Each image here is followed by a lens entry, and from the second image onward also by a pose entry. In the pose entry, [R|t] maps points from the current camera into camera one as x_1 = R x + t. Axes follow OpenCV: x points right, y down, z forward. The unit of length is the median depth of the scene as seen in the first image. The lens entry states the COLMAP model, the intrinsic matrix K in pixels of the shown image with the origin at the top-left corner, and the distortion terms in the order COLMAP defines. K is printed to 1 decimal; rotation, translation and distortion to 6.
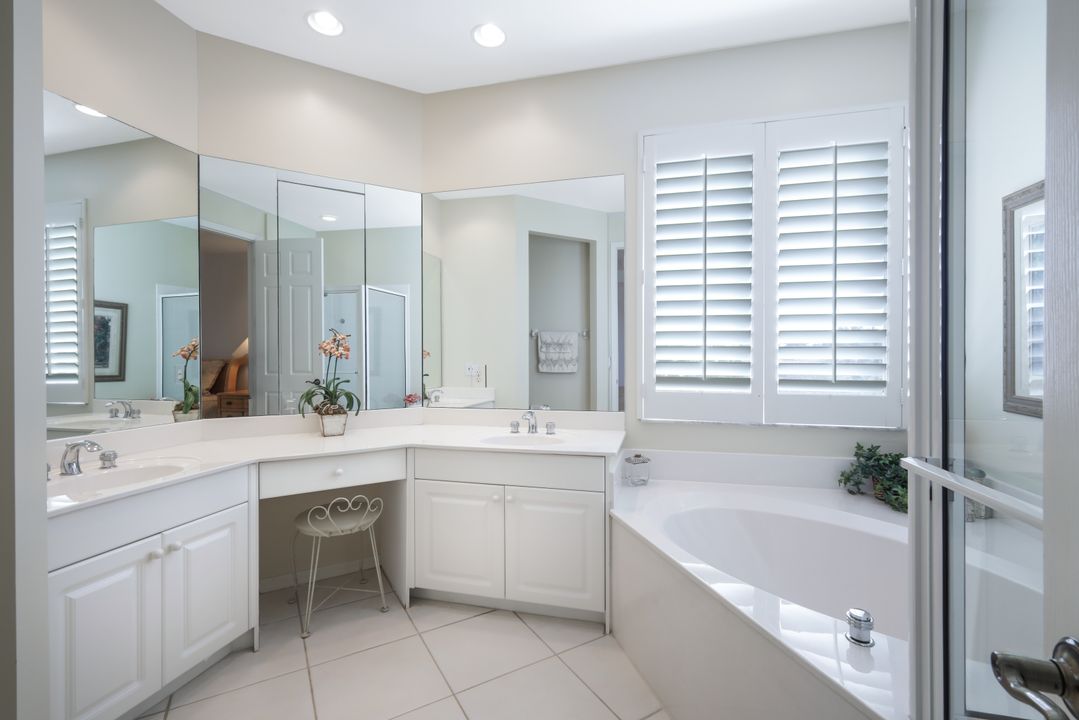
lens RADIAL K [[479.7, 0, 553.0], [0, 479.7, 356.5], [0, 0, 1]] dist [0.000029, -0.000054]
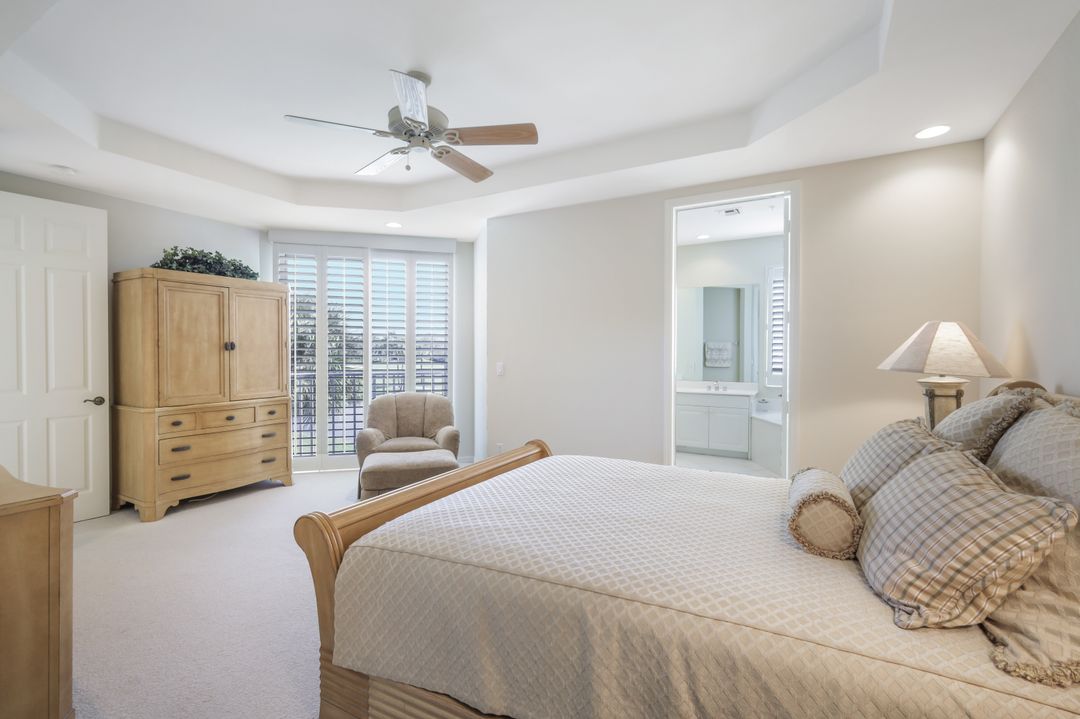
lens RADIAL K [[480.1, 0, 553.5], [0, 480.1, 356.0], [0, 0, 1]] dist [0.000029, -0.000054]
pose [[0.961211, 0.009608, -0.275648, -0.087796], [-0.007276, 0.999929, 0.009481, -0.016778], [0.275719, -0.007107, 0.961212, -0.807115]]
